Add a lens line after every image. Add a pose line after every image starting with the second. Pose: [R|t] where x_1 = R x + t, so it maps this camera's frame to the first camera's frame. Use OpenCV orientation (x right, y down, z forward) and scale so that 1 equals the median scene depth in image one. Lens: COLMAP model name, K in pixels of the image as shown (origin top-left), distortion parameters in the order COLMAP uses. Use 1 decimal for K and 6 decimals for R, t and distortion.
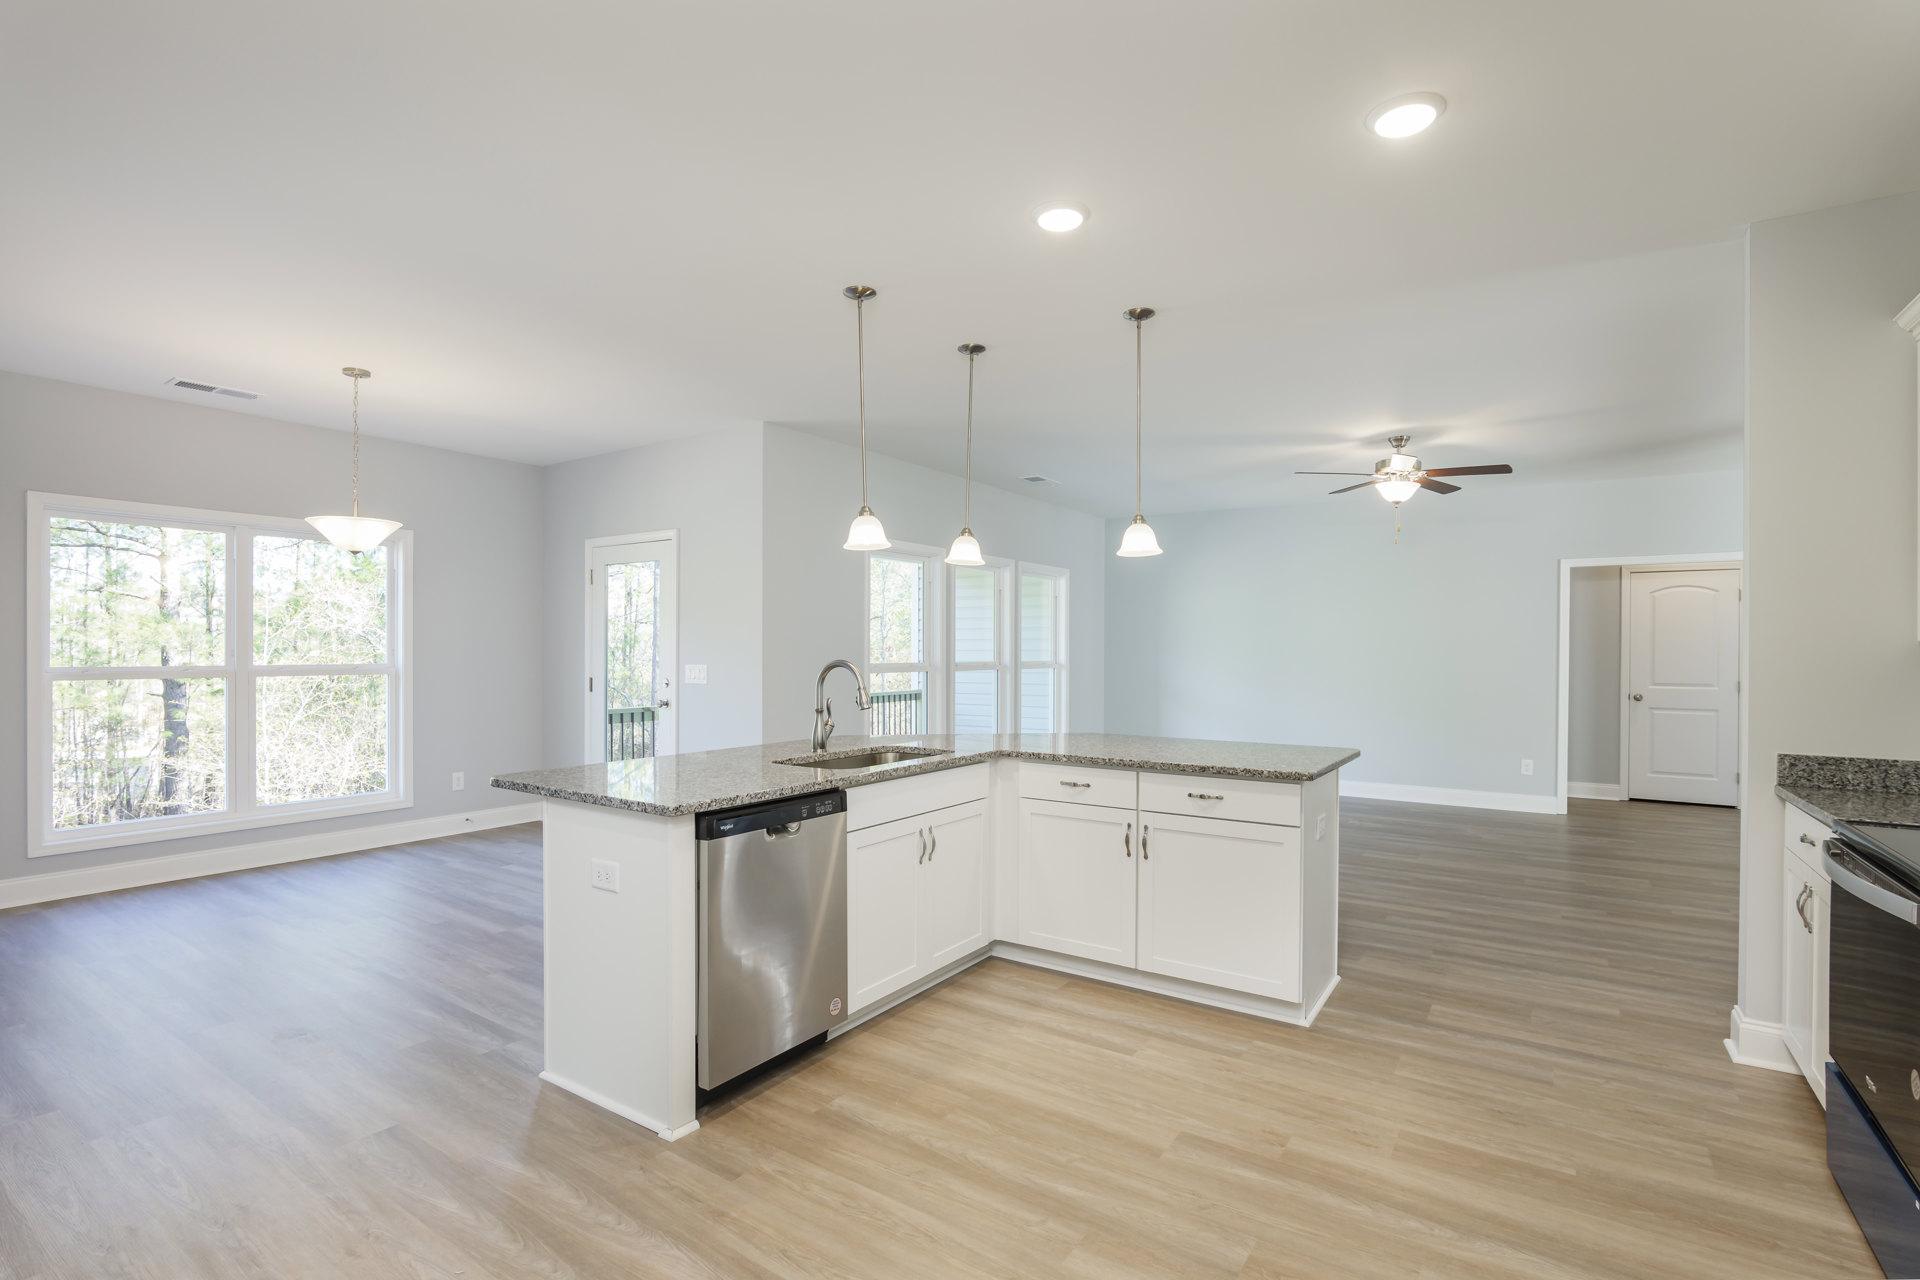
lens RADIAL K [[903.3, 0, 955.8], [0, 903.3, 657.6], [0, 0, 1]] dist [-0.019255, 0.003818]
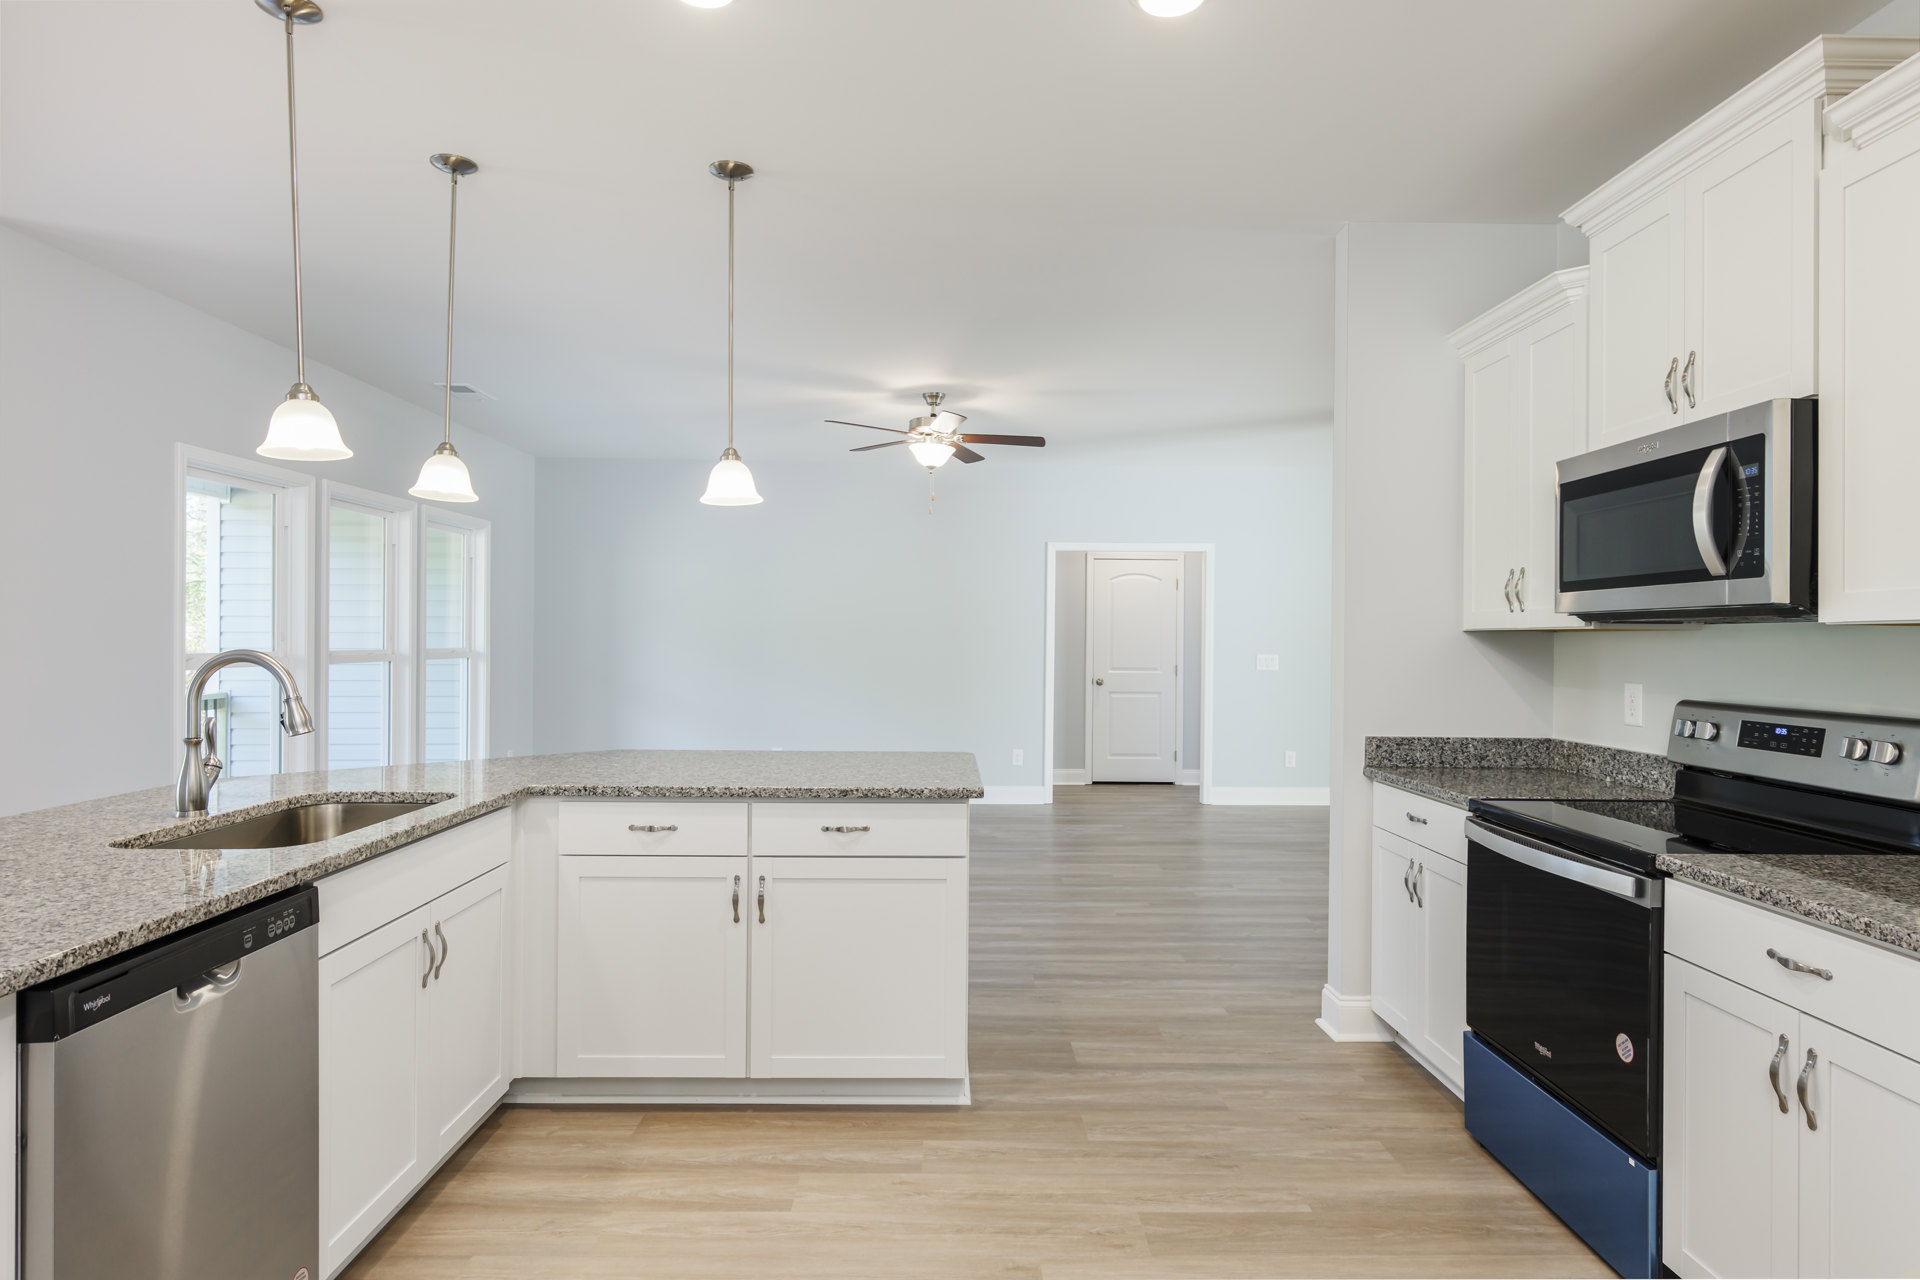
lens RADIAL K [[1075.1, 0, 963.1], [0, 1075.1, 640.2], [0, 0, 1]] dist [0.000428, 0.002745]
pose [[0.818889, 0.000632, 0.573952, -0.142875], [0.000518, 0.999998, -0.001841, -0.001663], [-0.573952, 0.001805, 0.818887, 0.187171]]
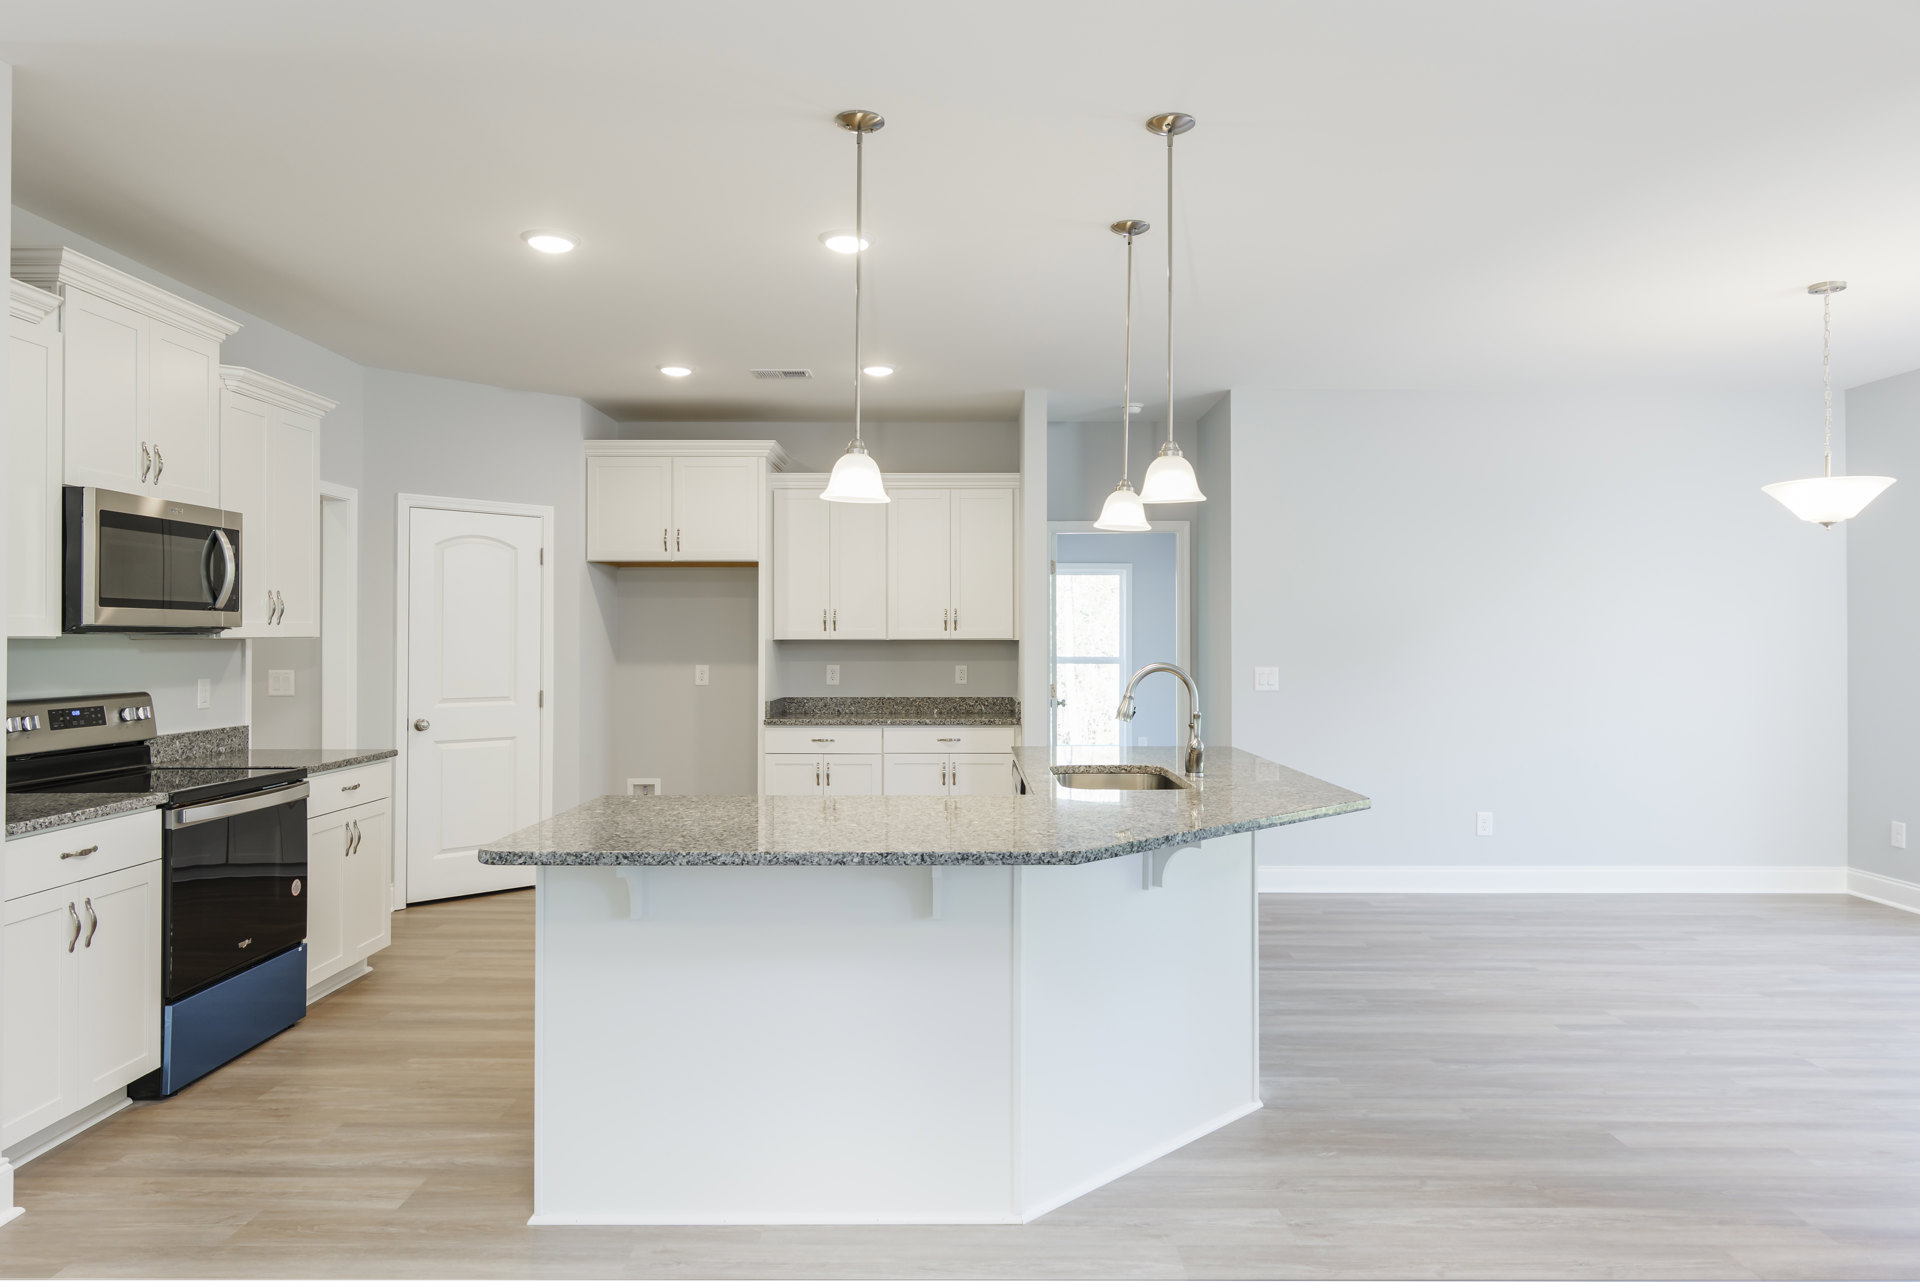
lens RADIAL K [[1214.2, 0, 963.1], [0, 1214.2, 630.9], [0, 0, 1]] dist [0.000897, 0.003306]
pose [[-0.828545, -0.005580, -0.559895, 0.630839], [-0.004547, 0.999984, -0.003238, -0.017669], [0.559905, -0.000137, -0.828557, 1.786366]]
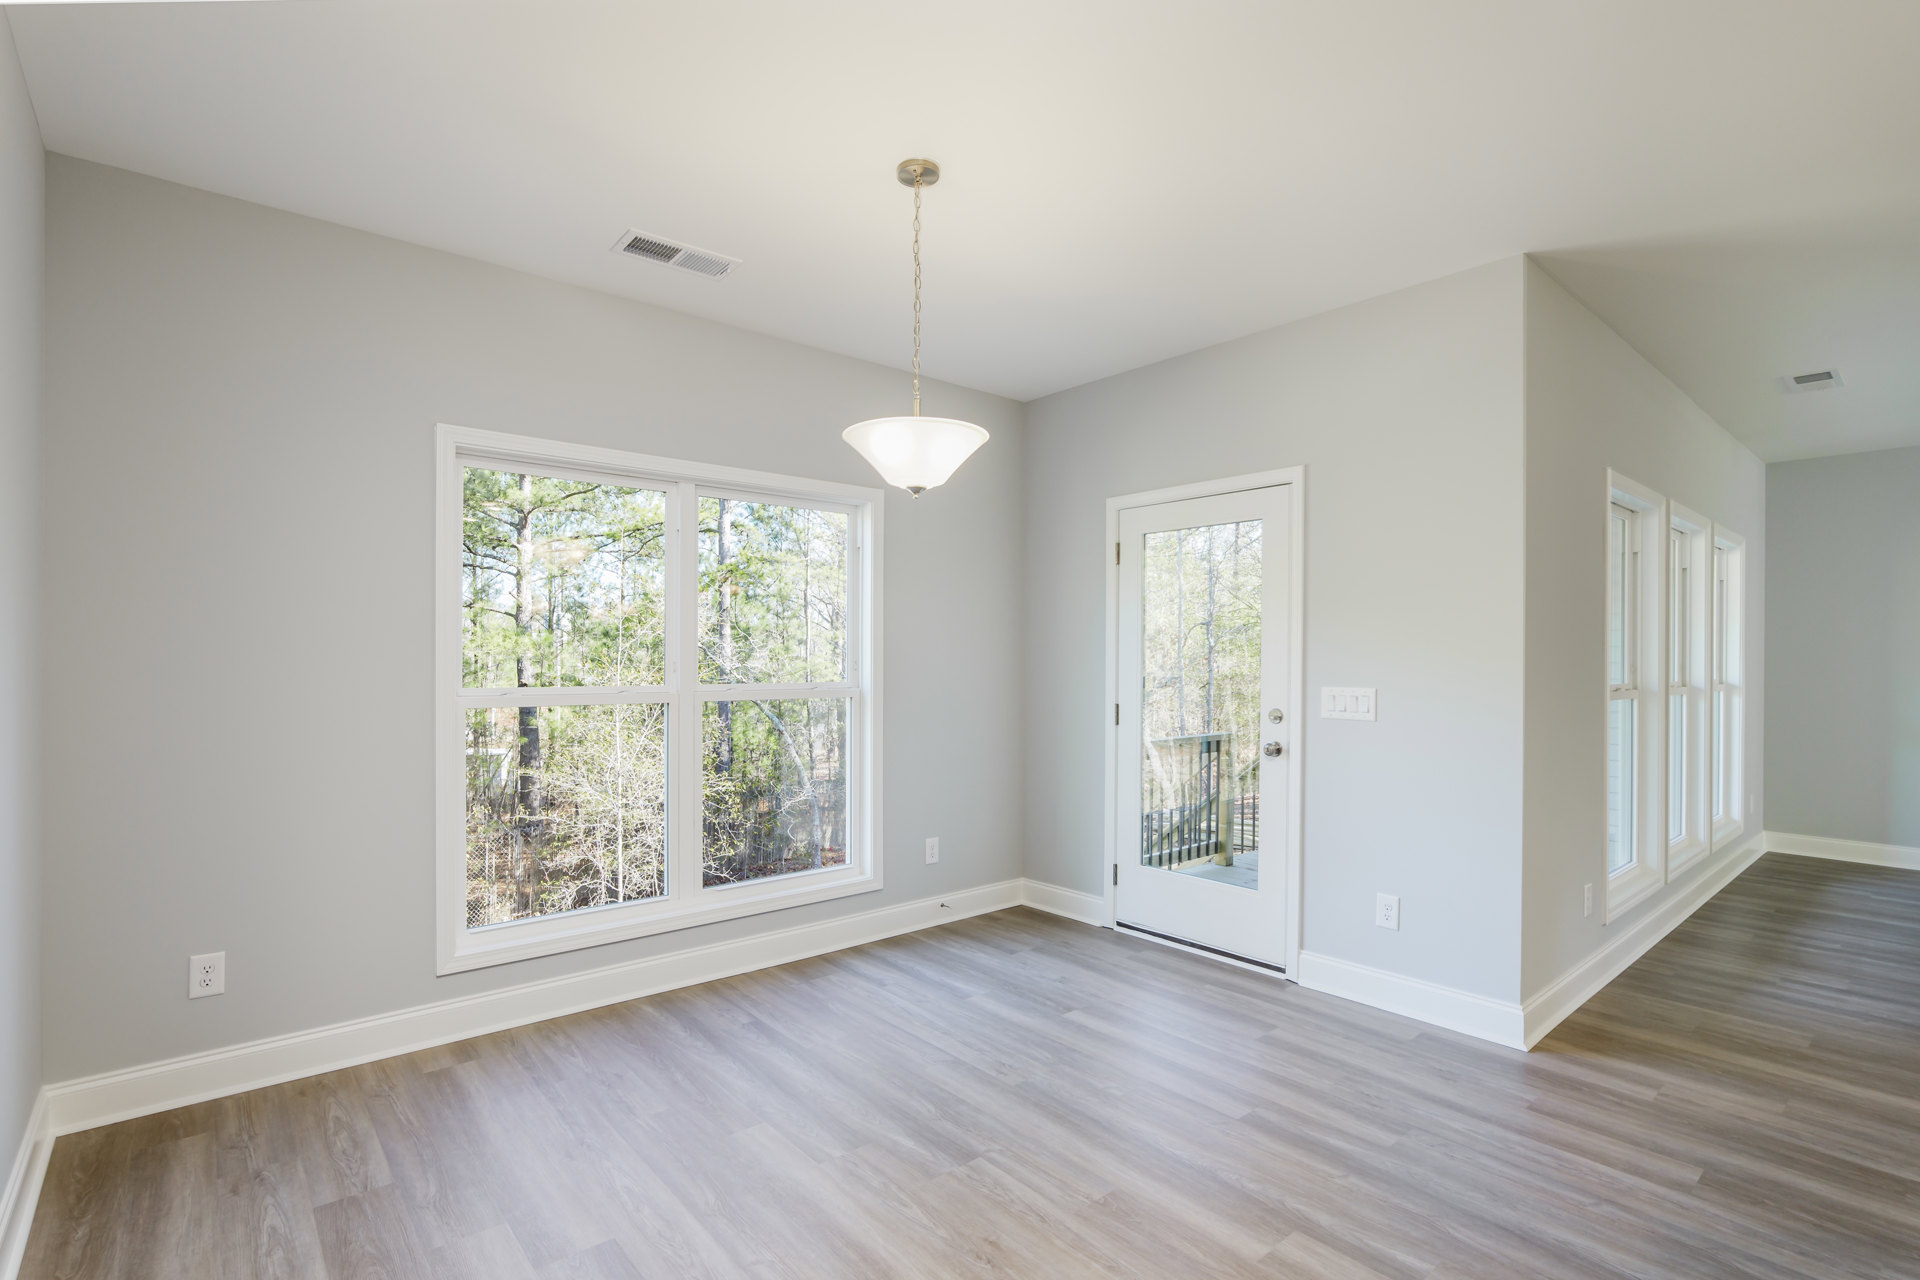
lens RADIAL K [[903.3, 0, 944.9], [0, 903.3, 665.3], [0, 0, 1]] dist [-0.019255, 0.003818]
pose [[0.963185, 0.002263, -0.268831, -0.615339], [-0.003396, 0.999987, -0.003749, -0.005910], [0.268819, 0.004524, 0.963180, 0.564586]]
